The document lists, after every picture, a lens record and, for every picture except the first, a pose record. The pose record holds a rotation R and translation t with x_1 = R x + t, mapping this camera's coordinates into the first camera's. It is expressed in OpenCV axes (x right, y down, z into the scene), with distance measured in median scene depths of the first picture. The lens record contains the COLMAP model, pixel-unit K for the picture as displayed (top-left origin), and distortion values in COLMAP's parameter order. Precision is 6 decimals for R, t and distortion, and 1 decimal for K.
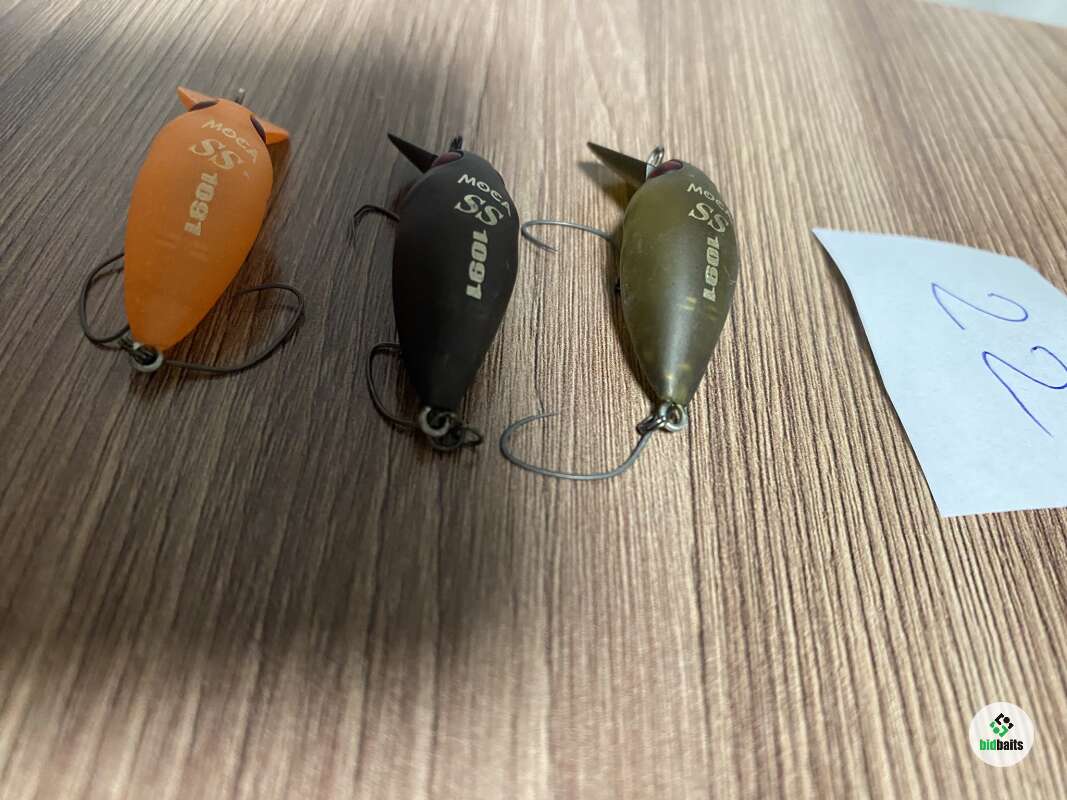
lens RADIAL K [[844.2, 0, 535.8], [0, 844.2, 404.3], [0, 0, 1]] dist [-0.062793, 0.028159]
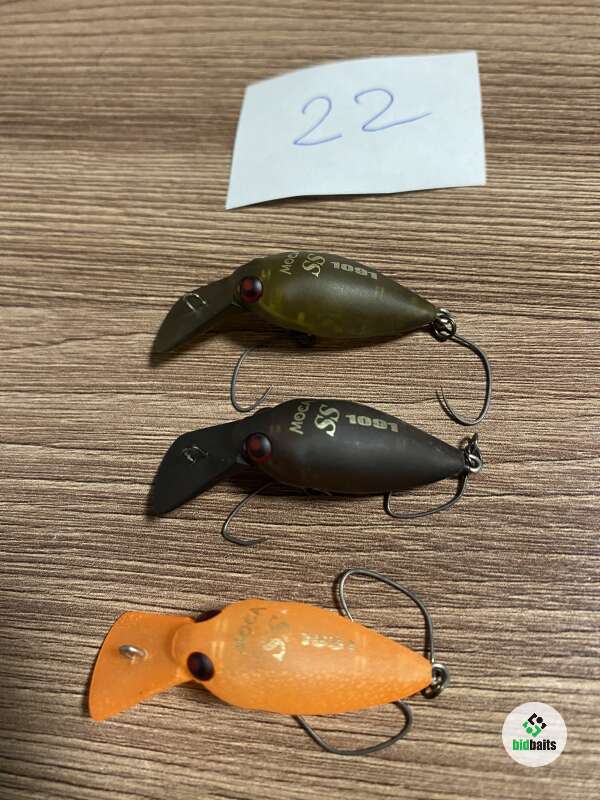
lens RADIAL K [[632.9, 0, 303.9], [0, 632.9, 395.4], [0, 0, 1]] dist [-0.062793, 0.028159]
pose [[0.043696, -0.967787, 0.247951, -0.277106], [0.838802, 0.170355, 0.517098, -0.777140], [-0.542680, 0.185386, 0.819225, 0.211931]]
